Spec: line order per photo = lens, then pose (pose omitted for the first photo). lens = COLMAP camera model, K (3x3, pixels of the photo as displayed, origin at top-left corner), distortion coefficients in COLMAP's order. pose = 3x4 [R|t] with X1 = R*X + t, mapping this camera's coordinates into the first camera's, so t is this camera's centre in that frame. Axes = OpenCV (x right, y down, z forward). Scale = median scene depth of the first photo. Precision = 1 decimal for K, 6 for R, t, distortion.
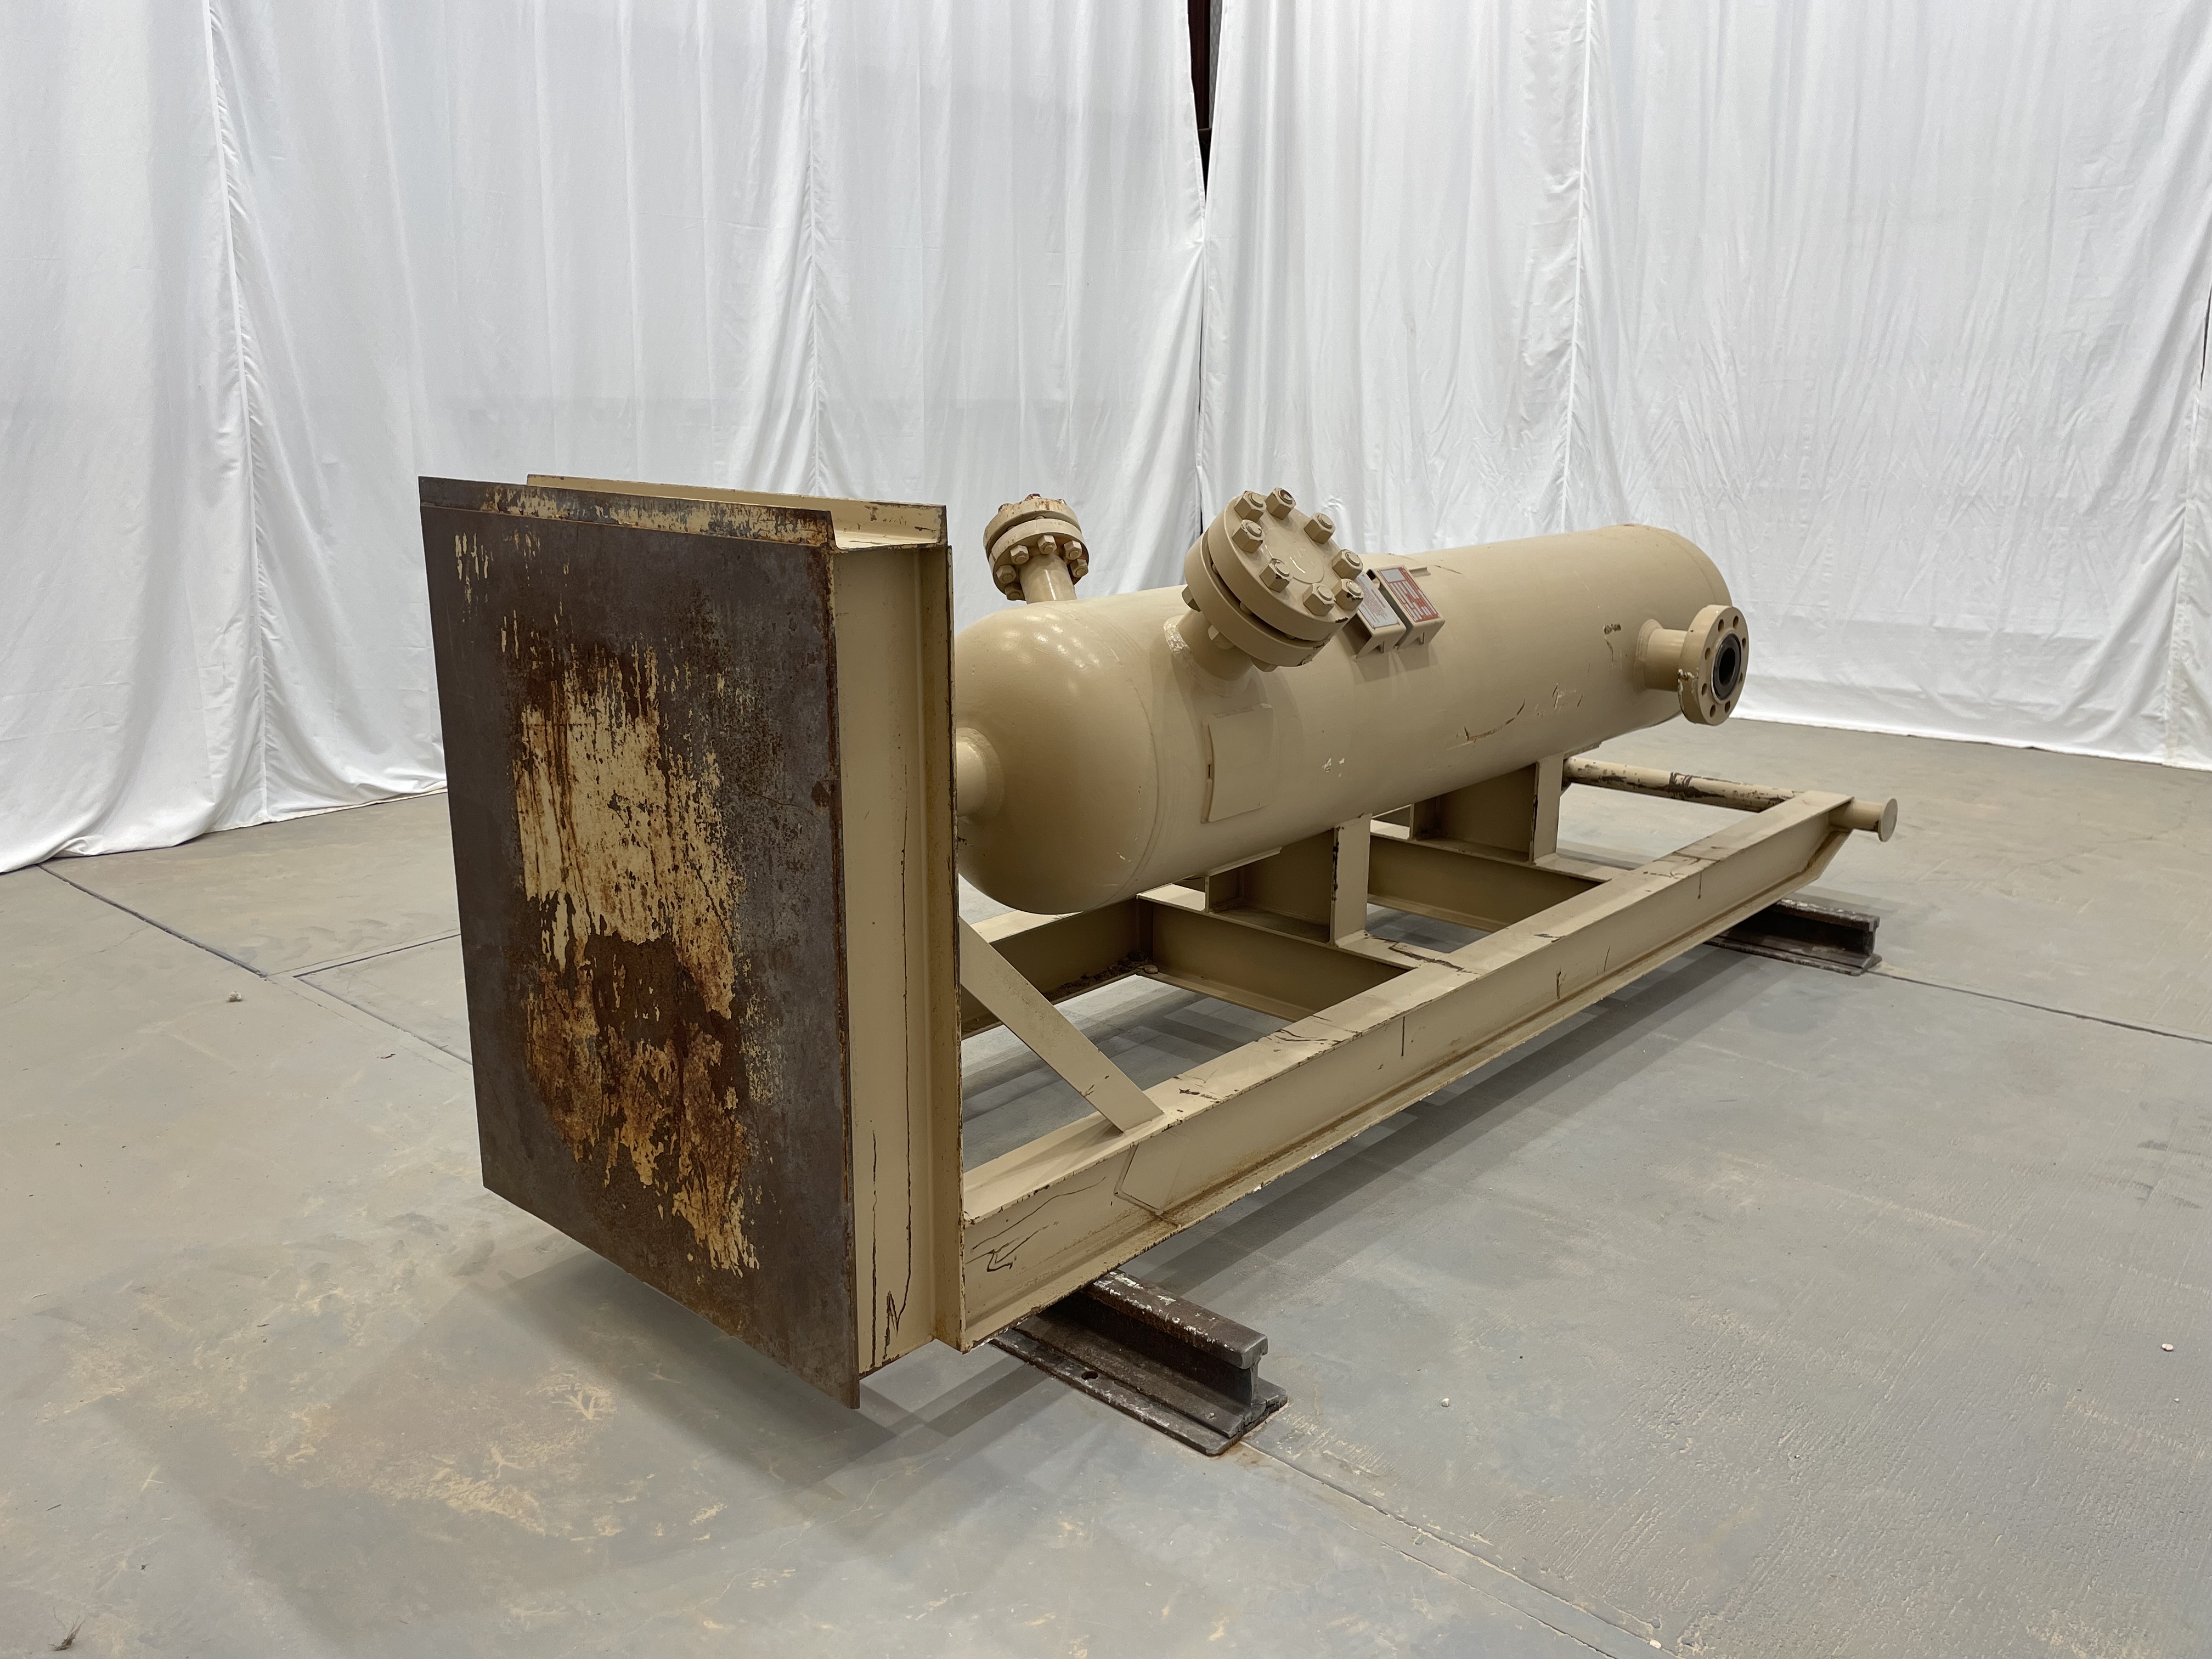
lens RADIAL K [[1678.5, 0, 1119.1], [0, 1678.5, 812.7], [0, 0, 1]] dist [0.094057, -0.128110]
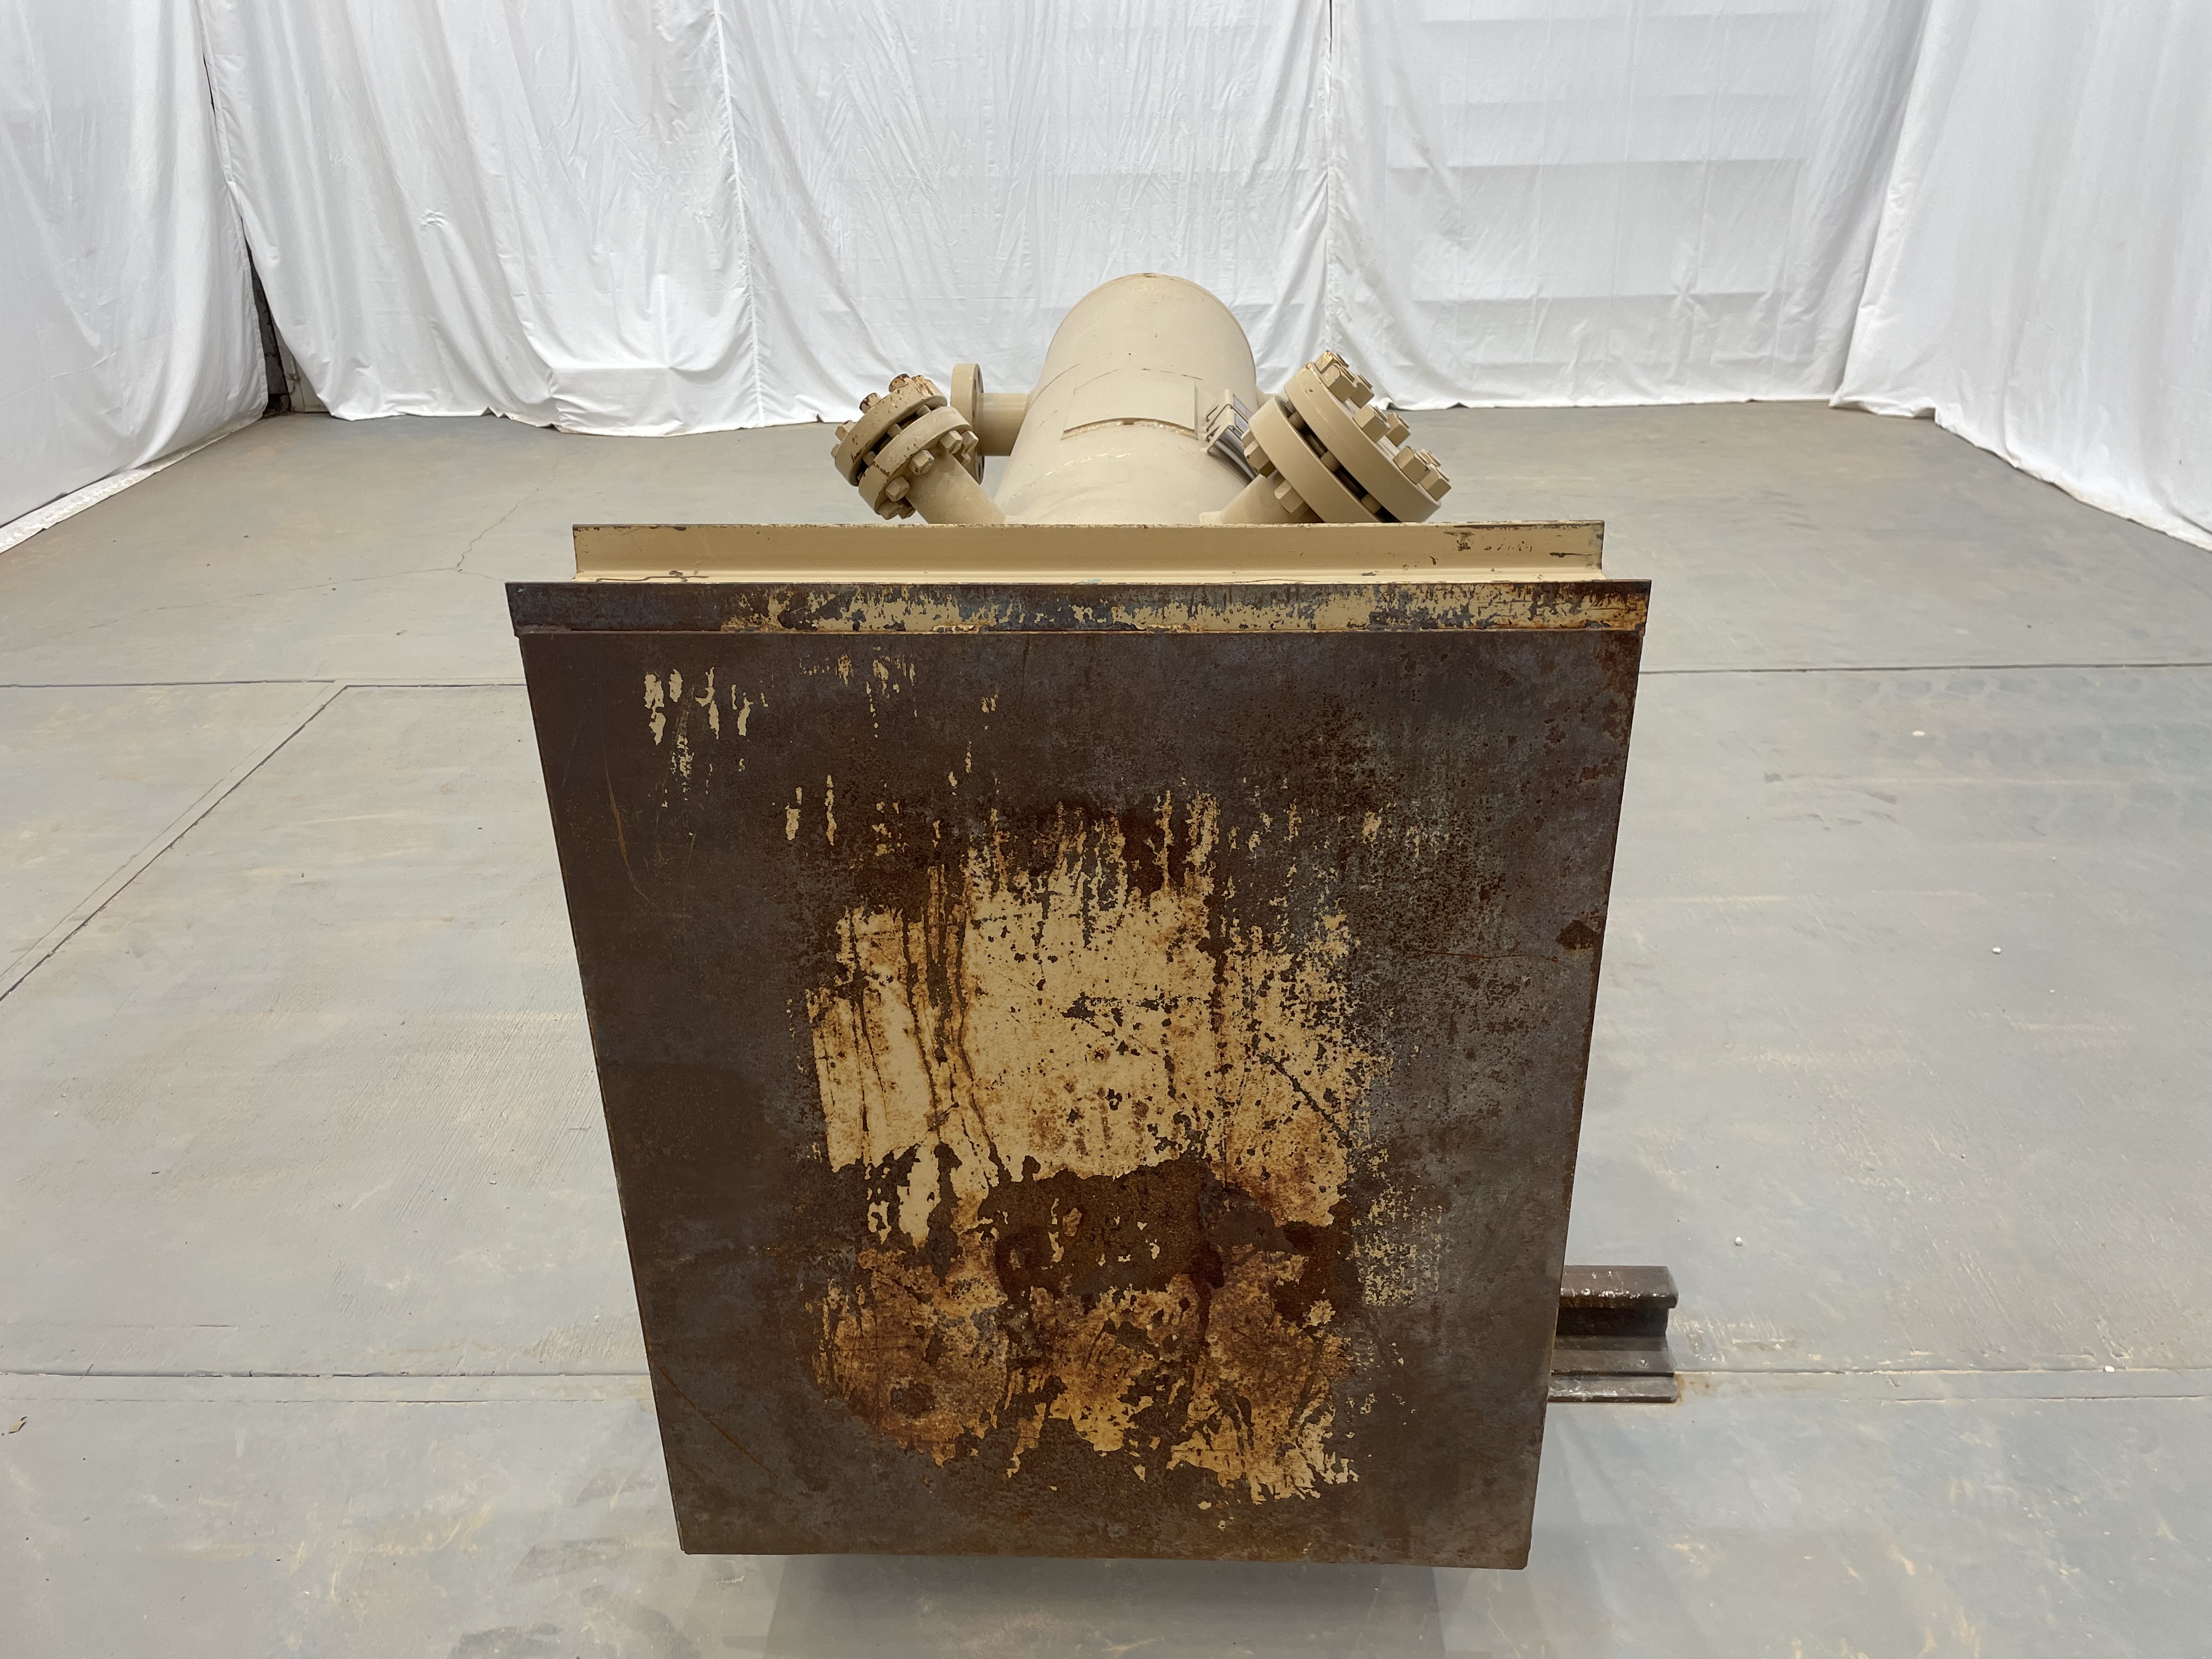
lens RADIAL K [[1678.5, 0, 1119.1], [0, 1678.5, 812.7], [0, 0, 1]] dist [0.094057, -0.128110]
pose [[0.767281, -0.296331, 0.568743, -0.327292], [0.173323, 0.949659, 0.260972, -0.129603], [-0.617446, -0.101662, 0.780016, 0.231657]]
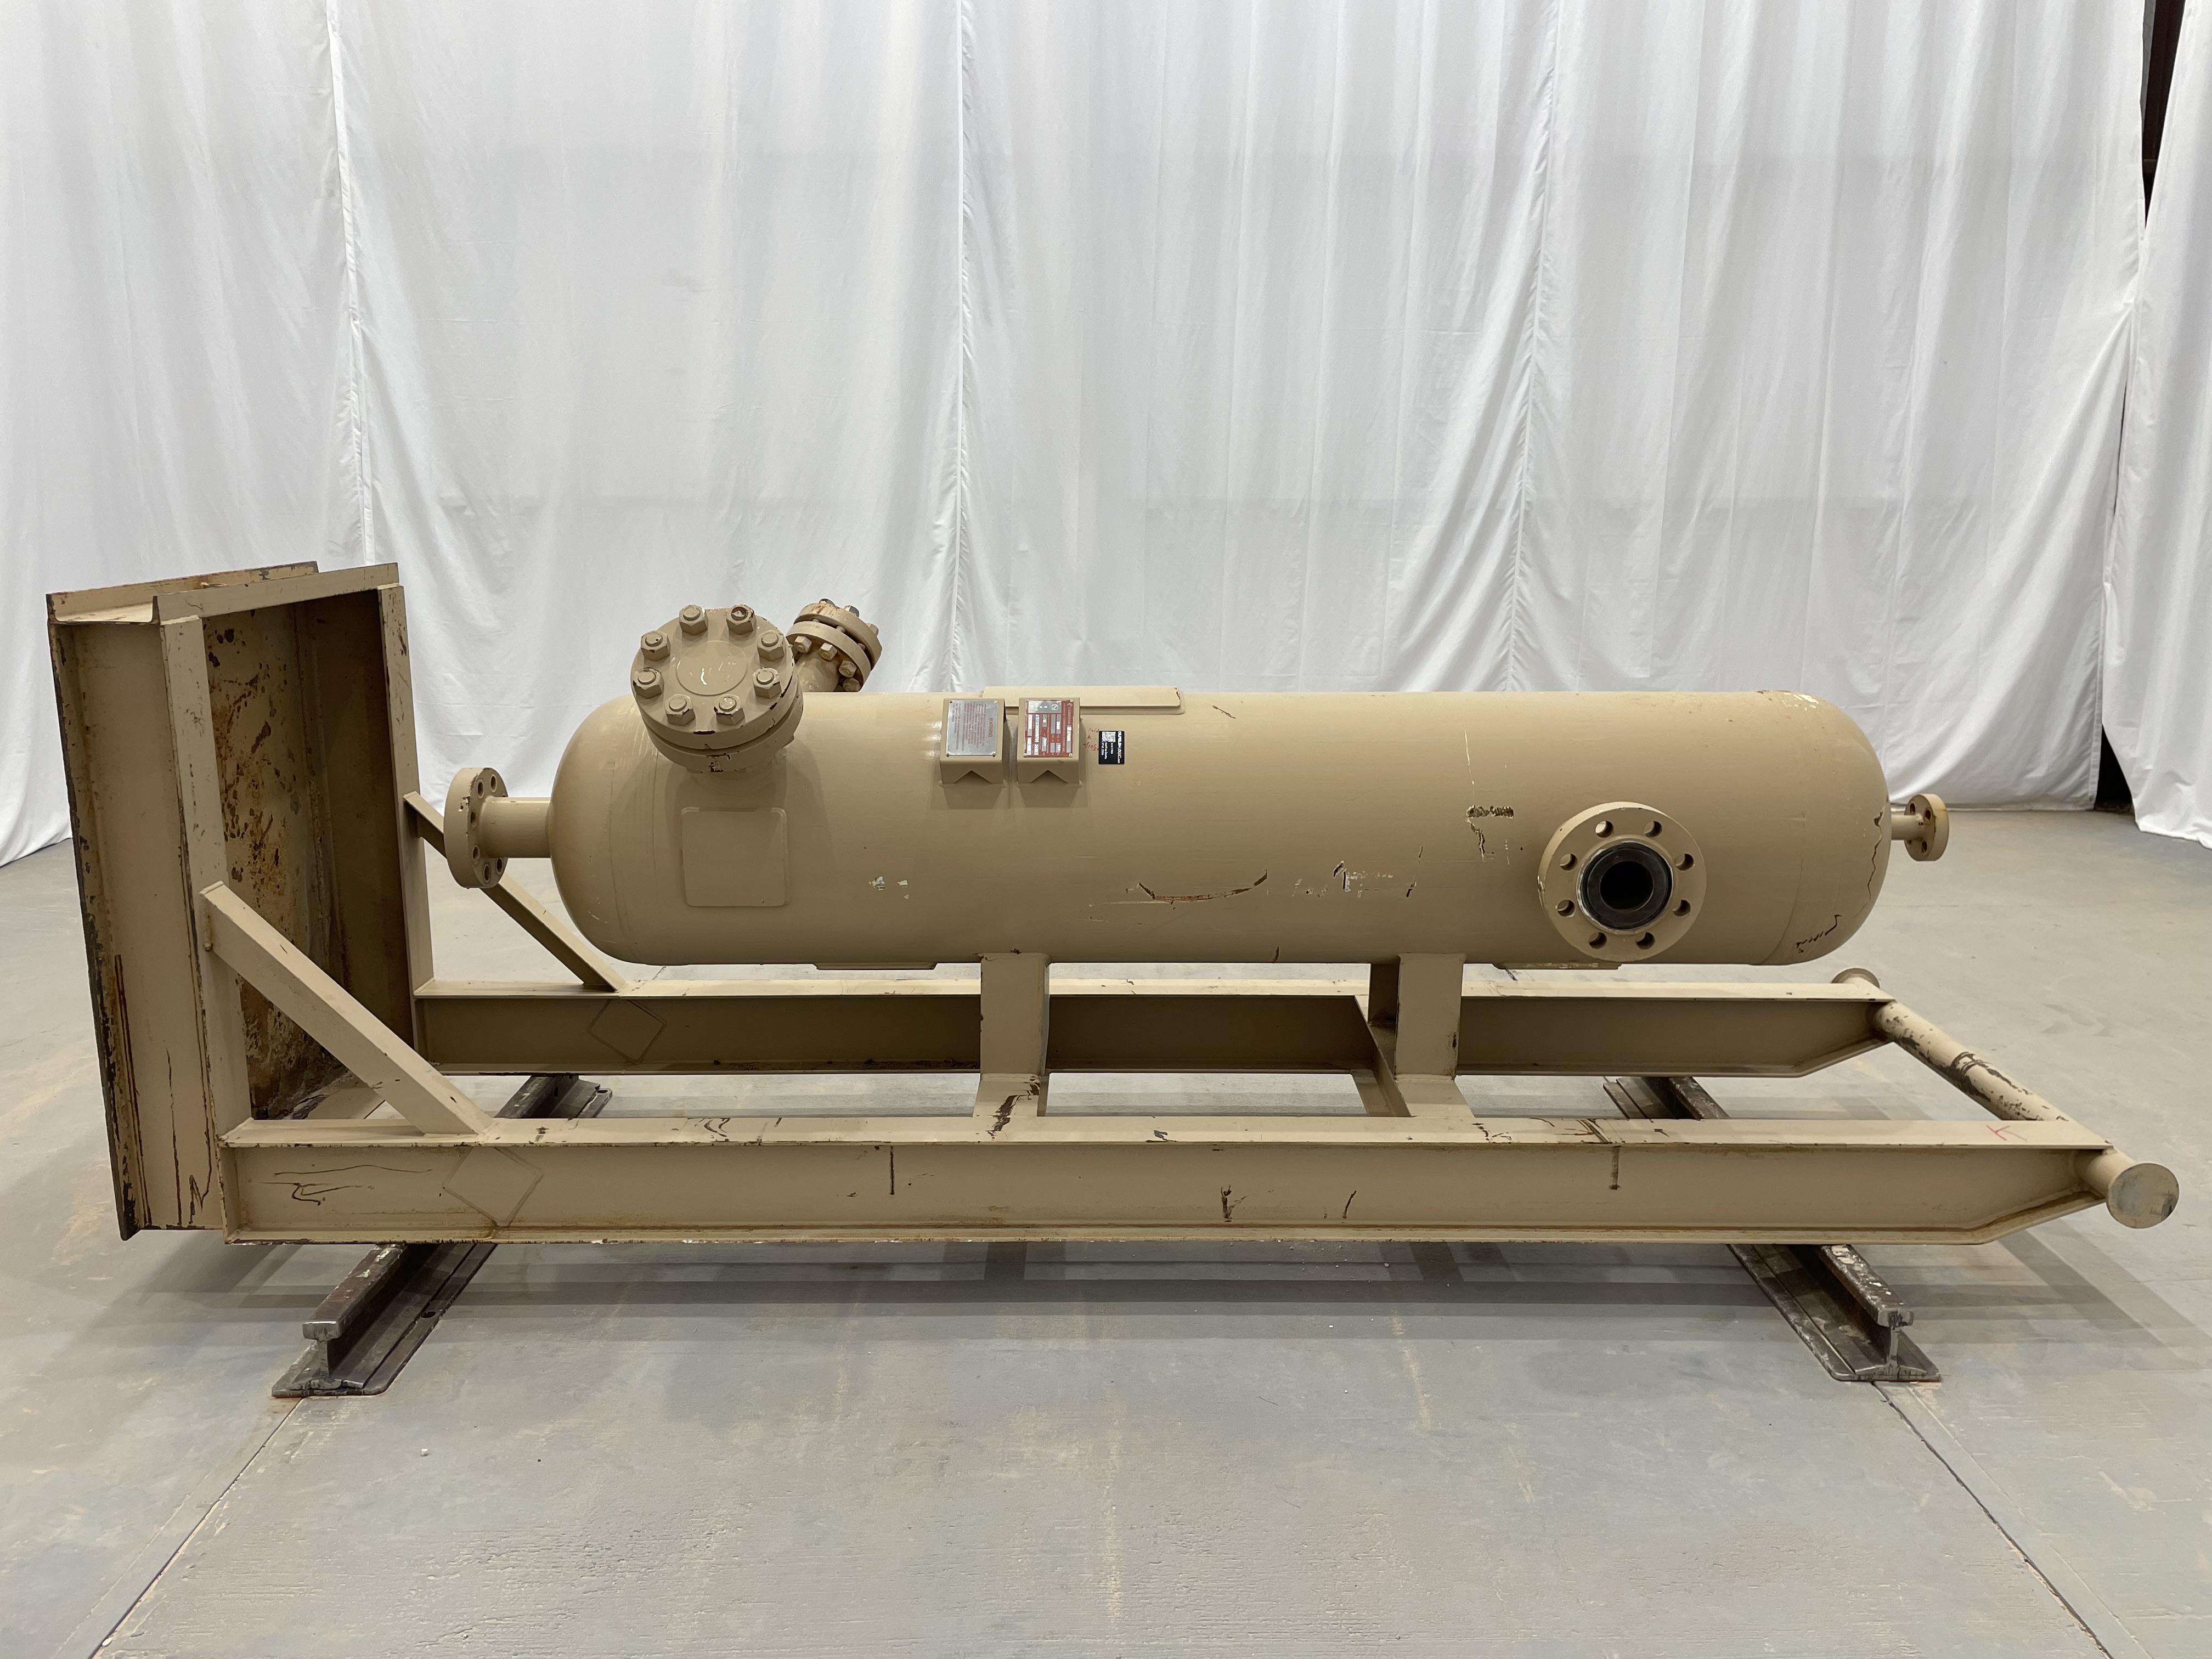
lens RADIAL K [[1678.5, 0, 1119.1], [0, 1678.5, 812.7], [0, 0, 1]] dist [0.094057, -0.128110]
pose [[0.673254, 0.149243, -0.724193, 0.634581], [-0.182223, 0.982700, 0.033111, -0.086963], [0.716606, 0.109673, 0.688802, 0.276421]]
